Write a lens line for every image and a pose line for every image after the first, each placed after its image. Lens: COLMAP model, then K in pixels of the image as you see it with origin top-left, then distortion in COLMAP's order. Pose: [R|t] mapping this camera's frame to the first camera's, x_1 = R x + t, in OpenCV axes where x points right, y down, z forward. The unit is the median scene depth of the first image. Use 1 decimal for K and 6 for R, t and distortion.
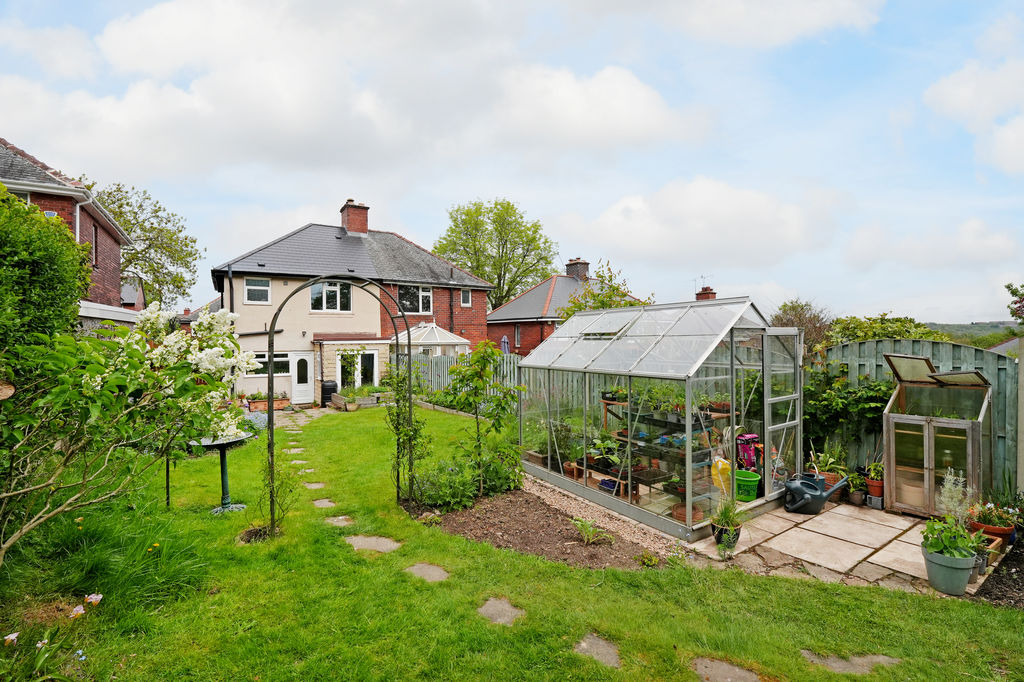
lens RADIAL K [[474.1, 0, 512.0], [0, 474.1, 341.0], [0, 0, 1]] dist [-0.002256, -0.018476]
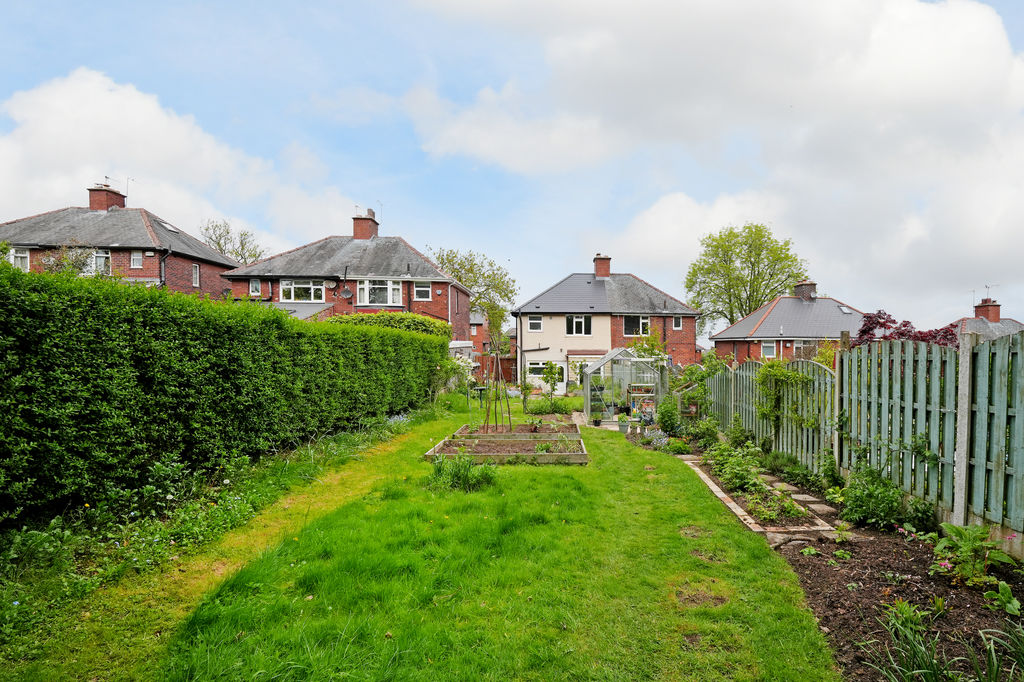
lens RADIAL K [[439.4, 0, 509.3], [0, 439.4, 352.2], [0, 0, 1]] dist [-0.002802, -0.000336]
pose [[0.816504, 0.010806, -0.577239, 0.222846], [-0.011852, 0.999928, 0.001954, -0.008863], [0.577219, 0.005246, 0.816573, -0.236287]]
